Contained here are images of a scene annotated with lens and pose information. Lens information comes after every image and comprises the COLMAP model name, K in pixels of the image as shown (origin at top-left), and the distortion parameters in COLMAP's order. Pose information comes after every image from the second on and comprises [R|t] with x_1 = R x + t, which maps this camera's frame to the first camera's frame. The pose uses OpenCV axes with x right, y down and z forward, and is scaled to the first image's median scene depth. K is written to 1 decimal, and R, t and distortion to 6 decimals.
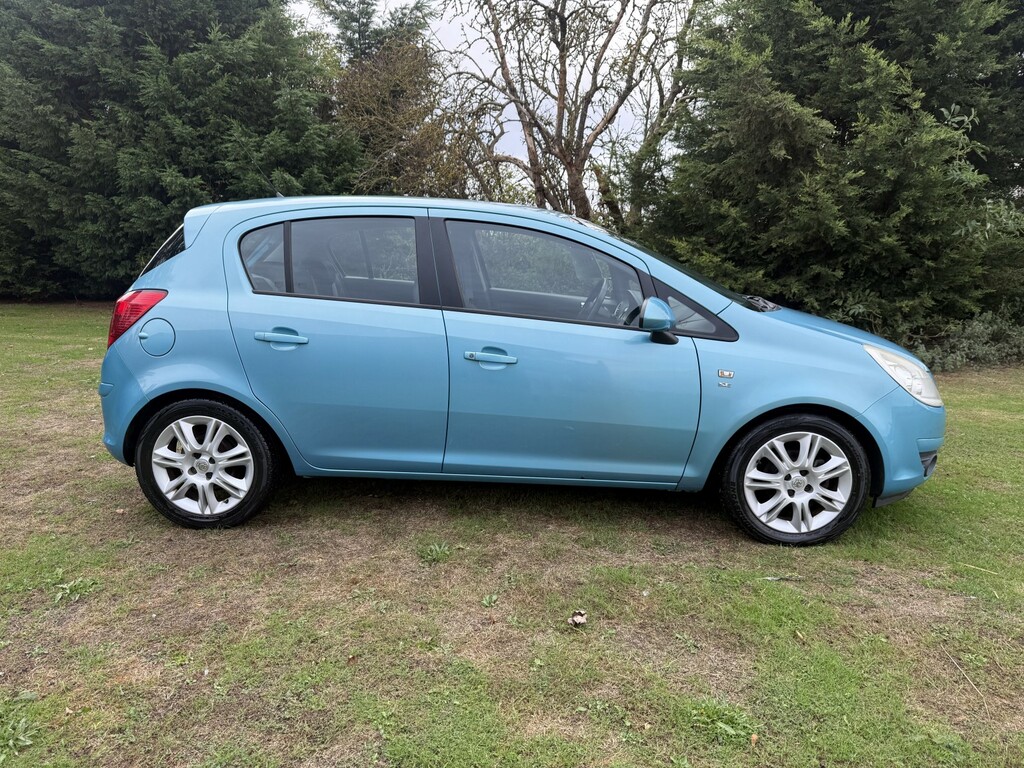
lens RADIAL K [[724.9, 0, 513.7], [0, 724.9, 388.5], [0, 0, 1]] dist [0.074413, -0.111877]
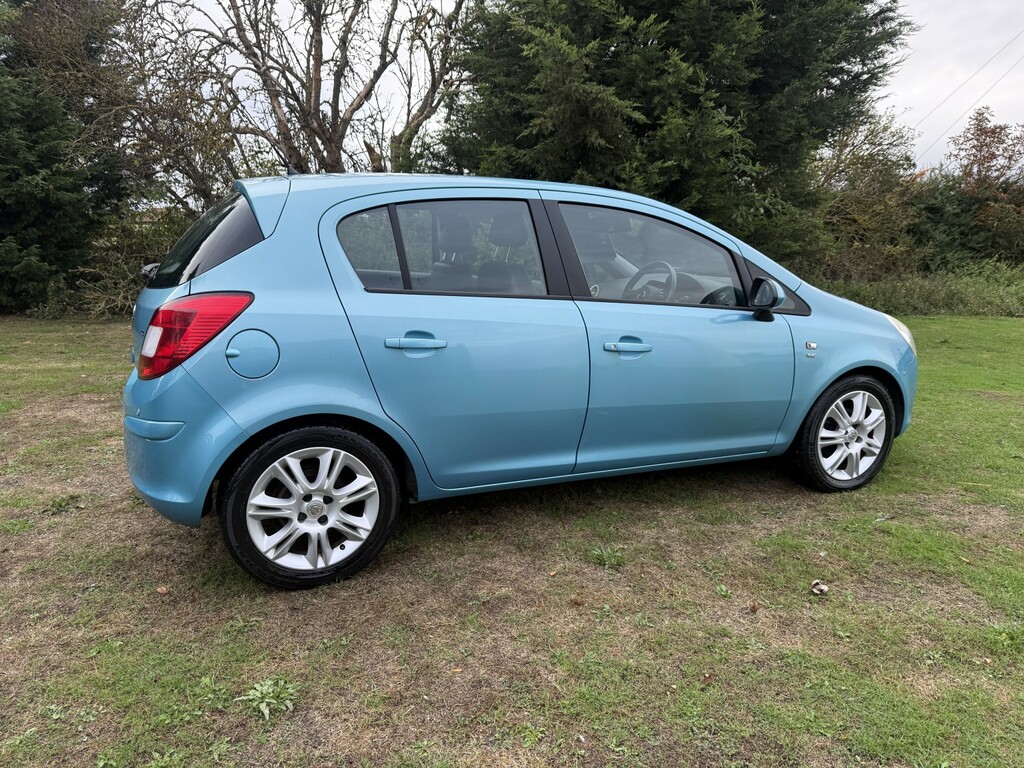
lens RADIAL K [[724.9, 0, 513.7], [0, 724.9, 388.5], [0, 0, 1]] dist [0.074413, -0.111877]
pose [[0.901256, -0.099447, 0.421720, -0.558508], [0.088919, 0.995039, 0.044616, -0.042927], [-0.424065, -0.002712, 0.905628, 0.183112]]
